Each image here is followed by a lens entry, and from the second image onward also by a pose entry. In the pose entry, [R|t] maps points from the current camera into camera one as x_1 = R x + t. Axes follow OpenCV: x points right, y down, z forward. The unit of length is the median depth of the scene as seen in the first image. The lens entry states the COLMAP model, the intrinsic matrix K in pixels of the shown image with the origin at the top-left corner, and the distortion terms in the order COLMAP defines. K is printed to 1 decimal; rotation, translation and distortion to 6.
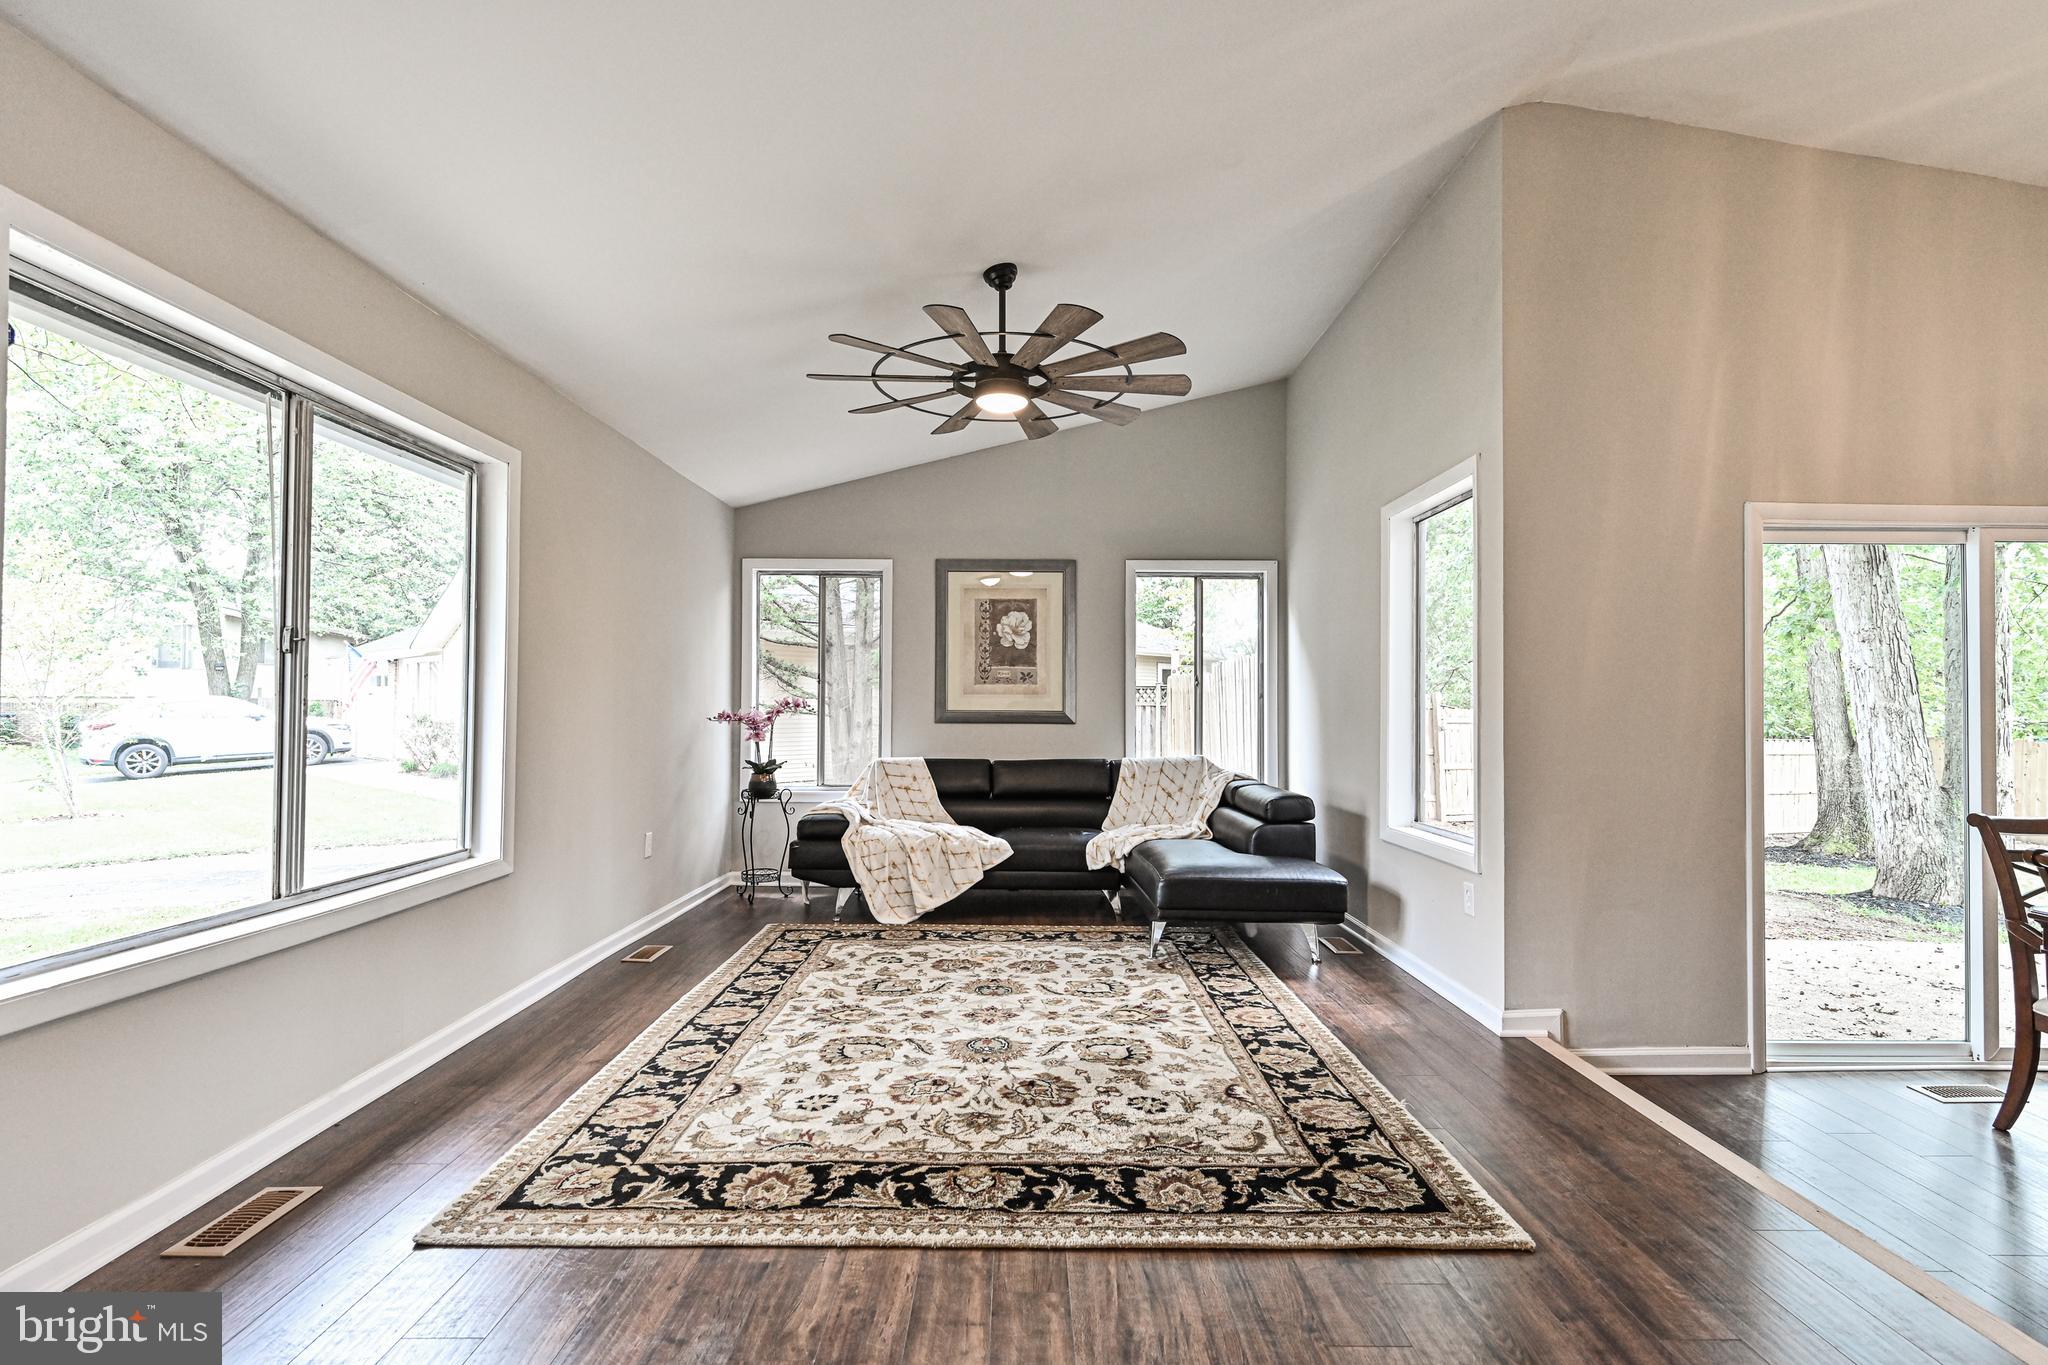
lens RADIAL K [[975.6, 0, 1025.4], [0, 975.6, 689.2], [0, 0, 1]] dist [-0.000365, -0.000299]
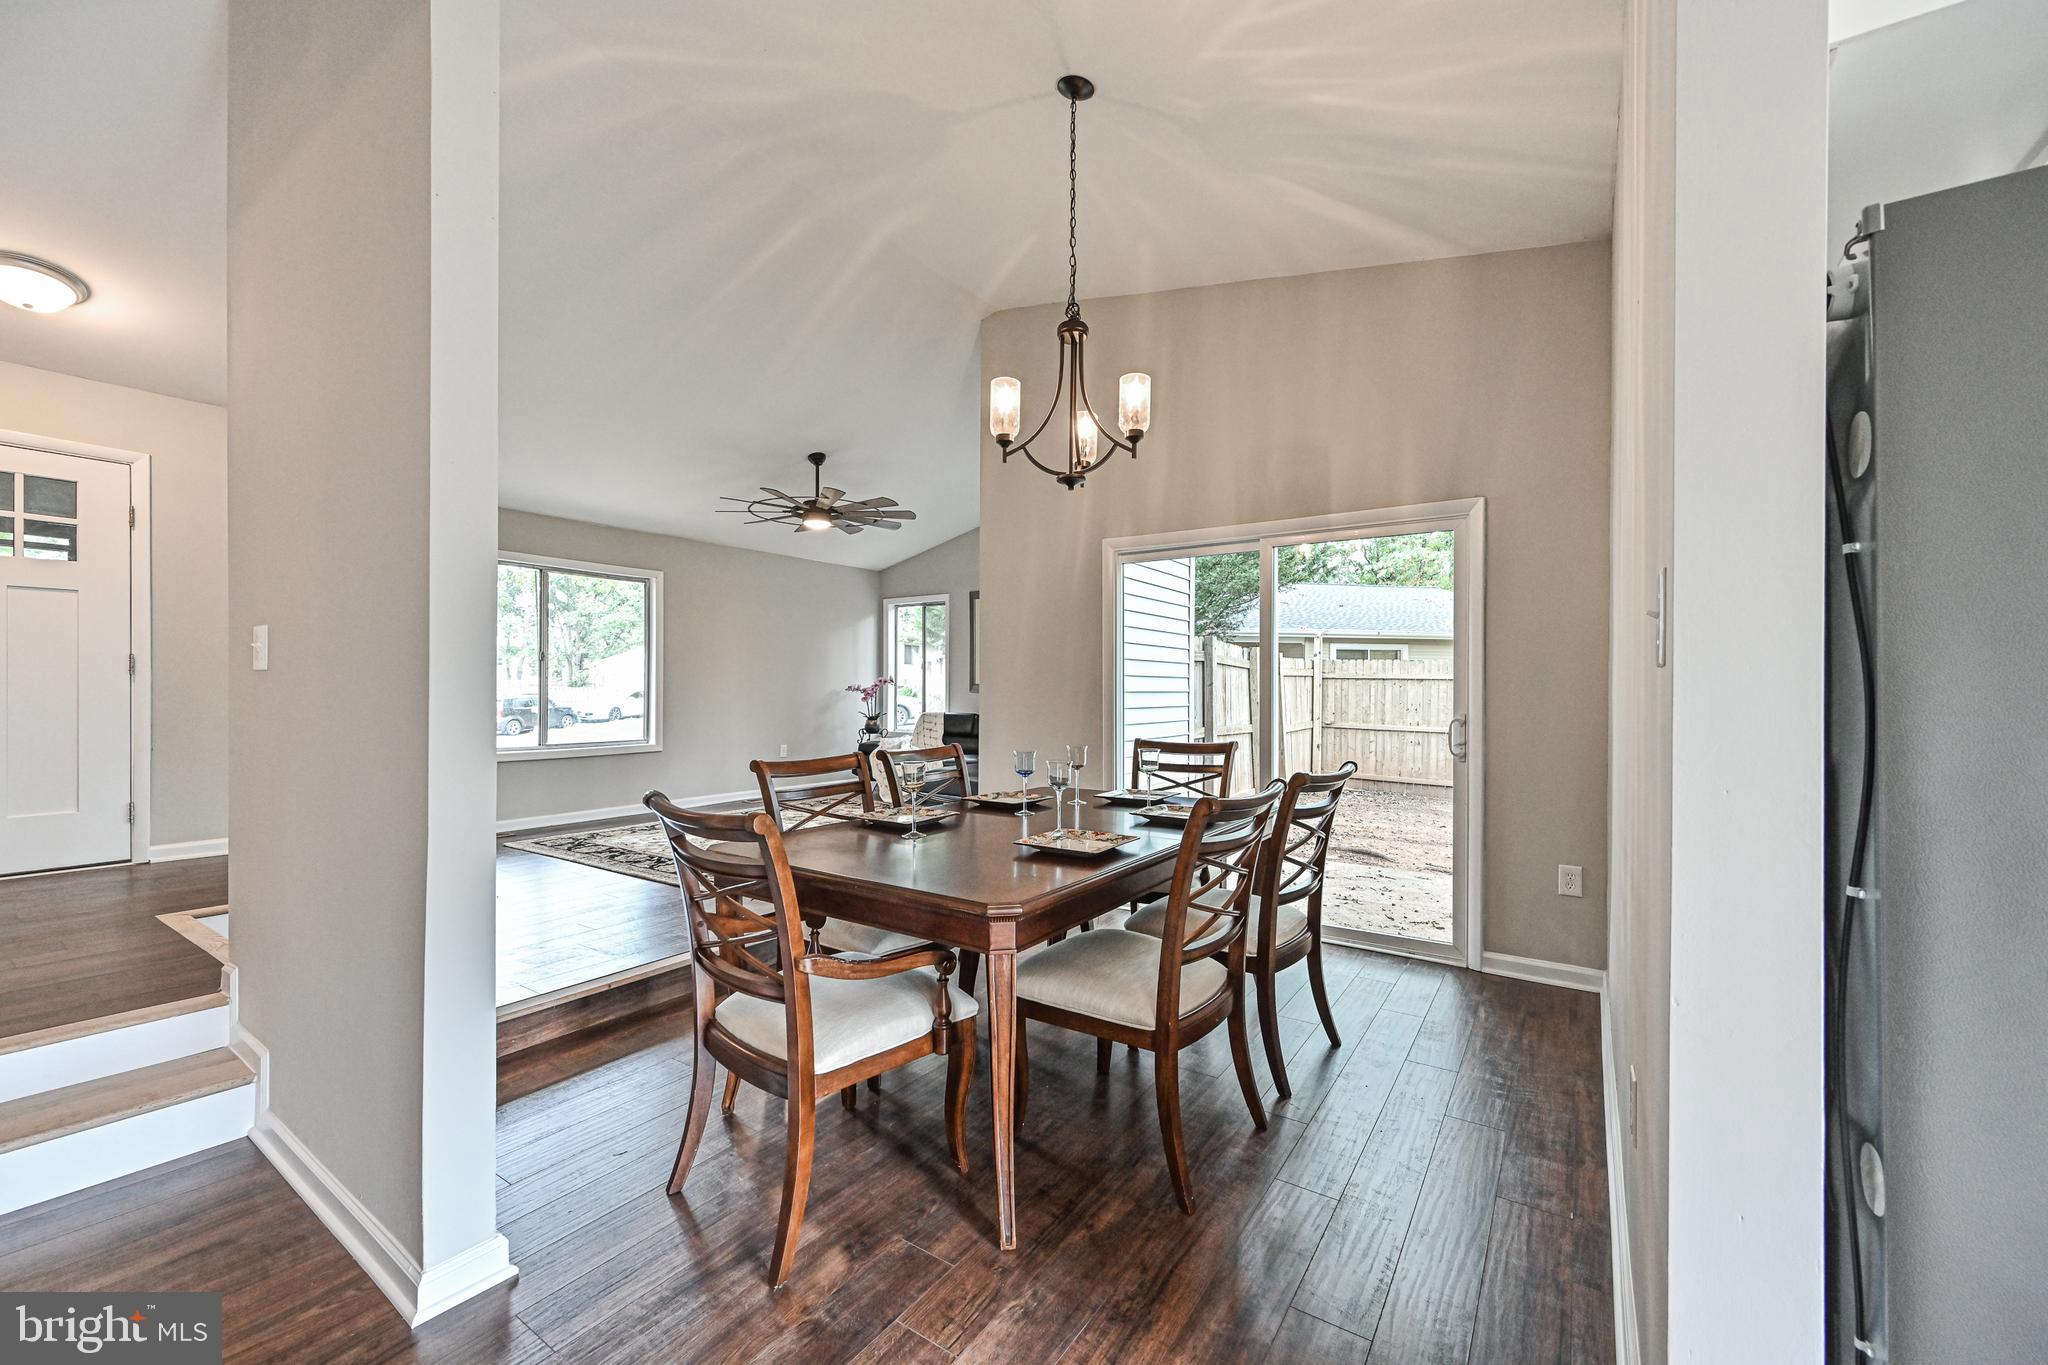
lens RADIAL K [[816.3, 0, 1024.0], [0, 816.3, 682.5], [0, 0, 1]] dist [-0.001780, -0.000131]
pose [[0.825220, -0.009262, -0.564735, 1.377006], [0.012553, 0.999919, 0.001944, 0.031284], [0.564672, -0.008693, 0.825270, -0.141503]]
